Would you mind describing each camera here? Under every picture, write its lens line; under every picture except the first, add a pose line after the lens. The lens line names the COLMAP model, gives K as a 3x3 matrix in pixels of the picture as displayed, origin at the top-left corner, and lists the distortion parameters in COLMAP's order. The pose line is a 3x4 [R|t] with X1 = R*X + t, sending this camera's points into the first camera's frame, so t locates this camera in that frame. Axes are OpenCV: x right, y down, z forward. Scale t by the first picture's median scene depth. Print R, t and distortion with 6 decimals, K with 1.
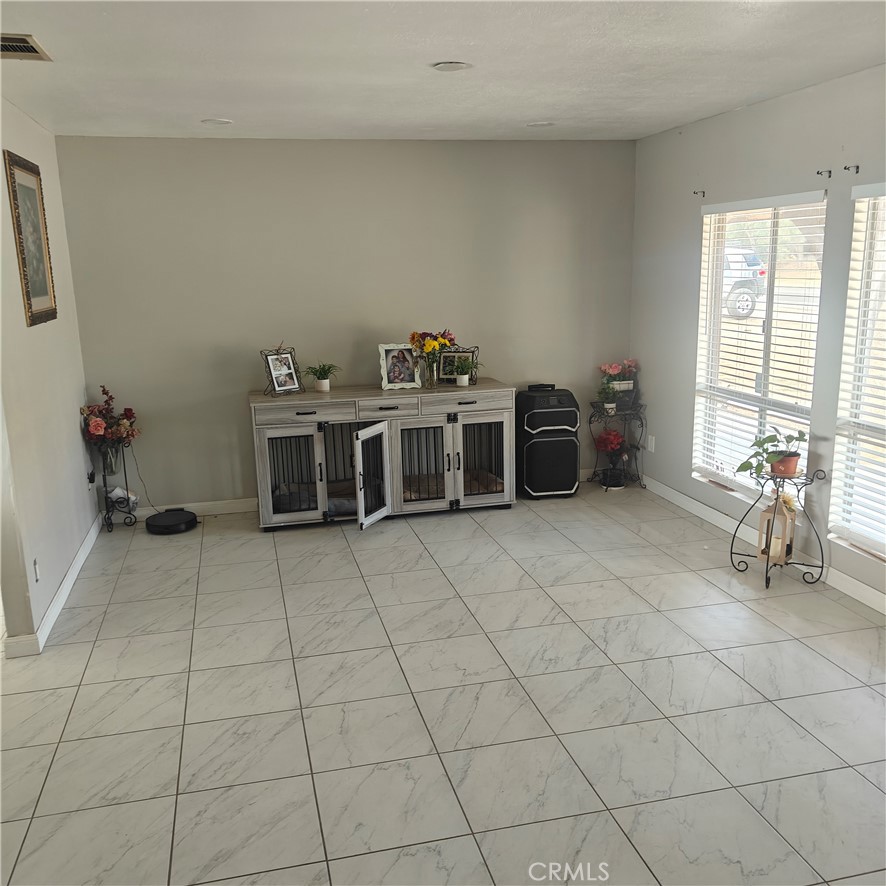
lens RADIAL K [[831.1, 0, 443.4], [0, 831.1, 440.2], [0, 0, 1]] dist [0.030734, 0.000000]
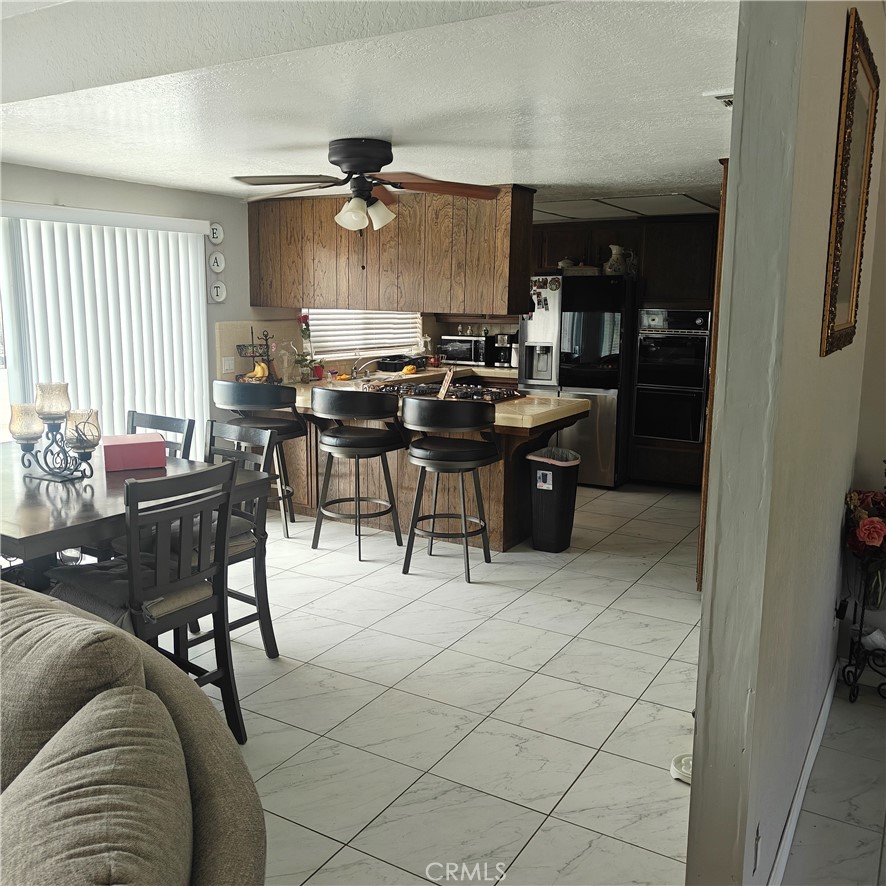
lens RADIAL K [[831.1, 0, 443.6], [0, 831.1, 442.7], [0, 0, 1]] dist [0.030734, 0.000000]
pose [[0.701569, 0.150588, -0.696509, -0.224972], [-0.174587, 0.983951, 0.036879, -0.046861], [0.690884, 0.095728, 0.716600, 0.364858]]
